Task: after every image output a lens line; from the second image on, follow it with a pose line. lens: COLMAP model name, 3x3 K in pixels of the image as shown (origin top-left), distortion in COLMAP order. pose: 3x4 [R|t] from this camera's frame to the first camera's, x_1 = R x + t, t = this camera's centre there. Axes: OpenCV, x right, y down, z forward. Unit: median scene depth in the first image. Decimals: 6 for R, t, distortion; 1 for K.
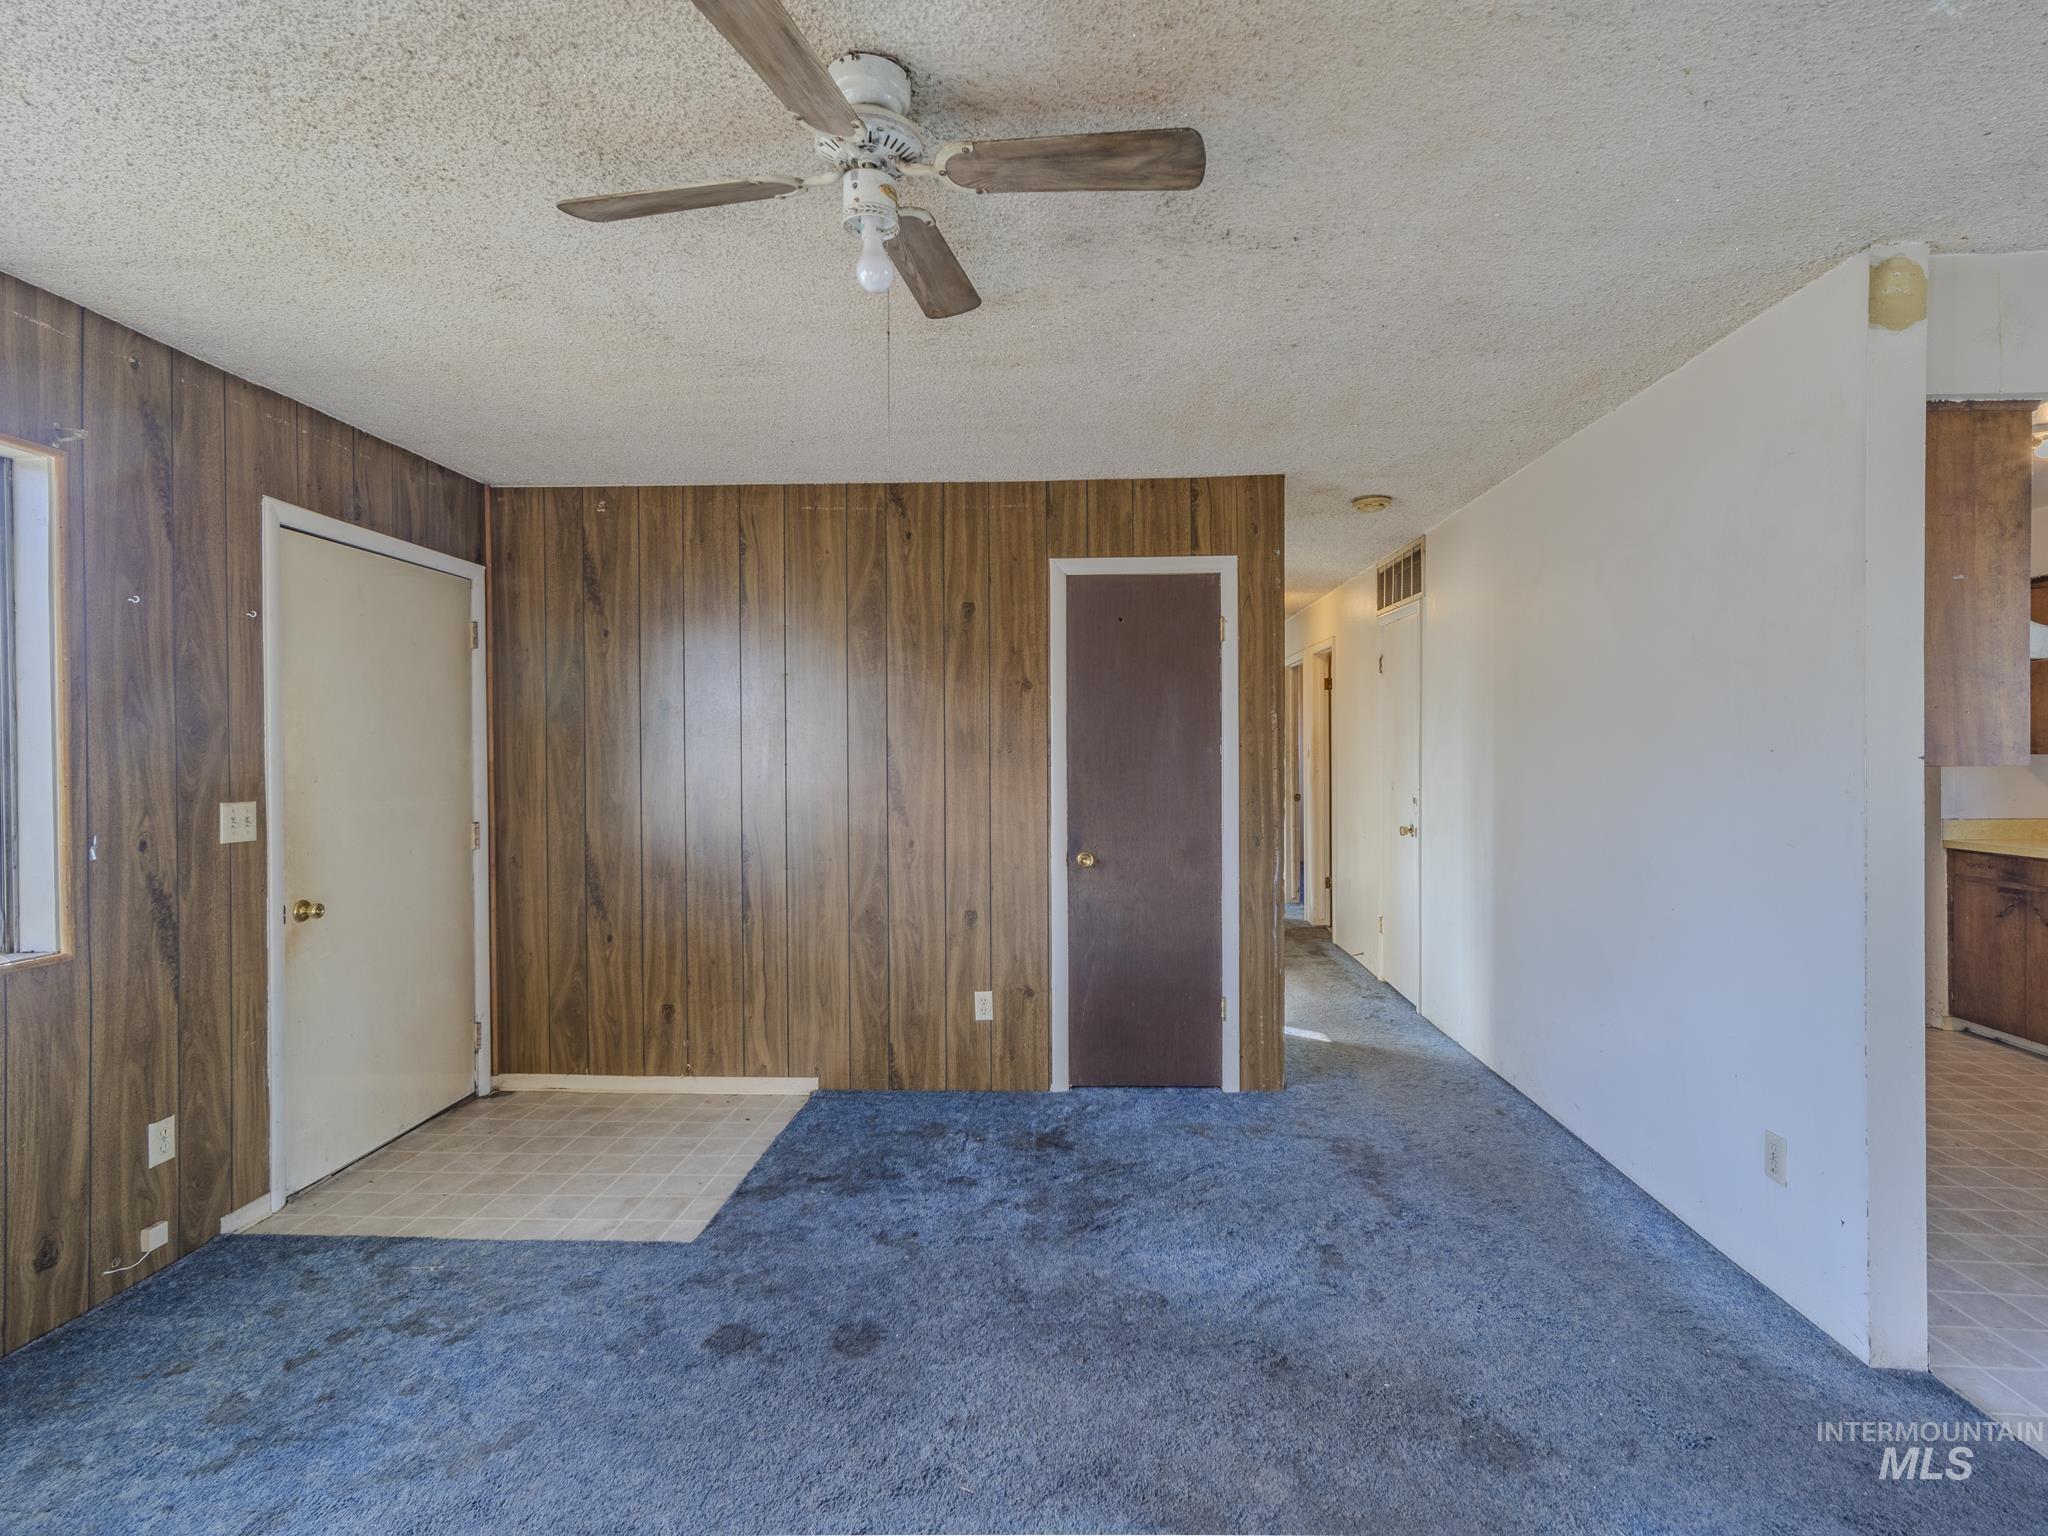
lens RADIAL K [[962.3, 0, 1092.3], [0, 962.3, 759.8], [0, 0, 1]] dist [-0.001554, 0.005699]
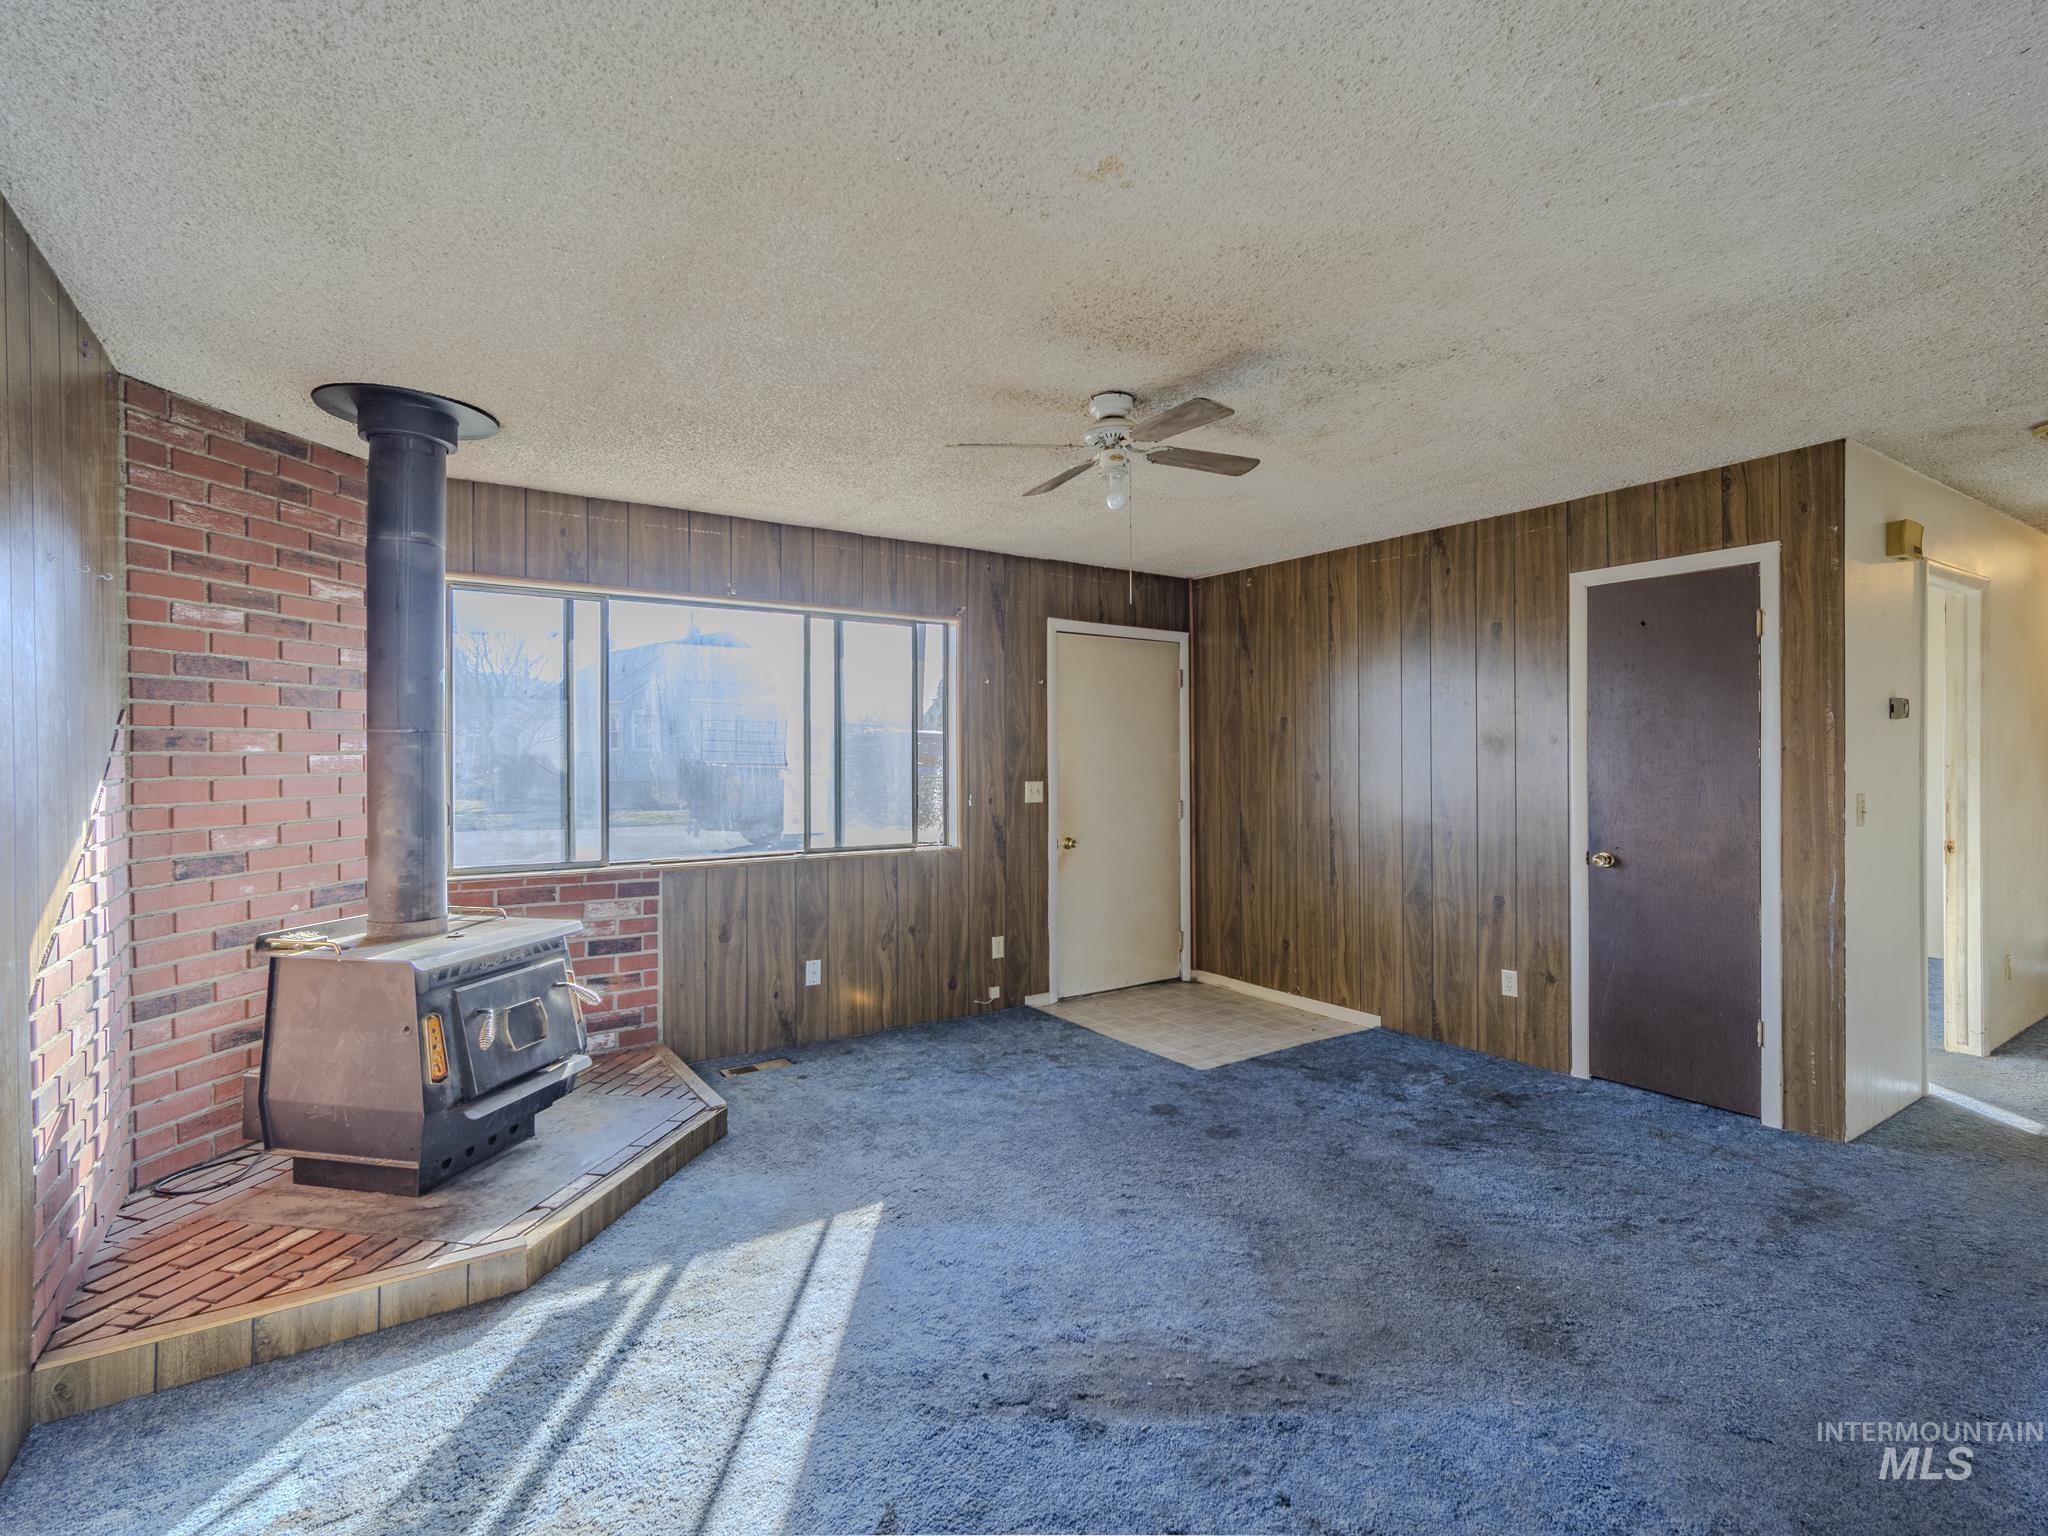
lens RADIAL K [[962.3, 0, 1092.3], [0, 962.3, 759.8], [0, 0, 1]] dist [-0.001554, 0.005699]
pose [[0.638727, 0.004728, -0.769418, 0.437785], [-0.006030, 0.999981, 0.001140, -0.001244], [0.769409, 0.003912, 0.638744, -0.084920]]
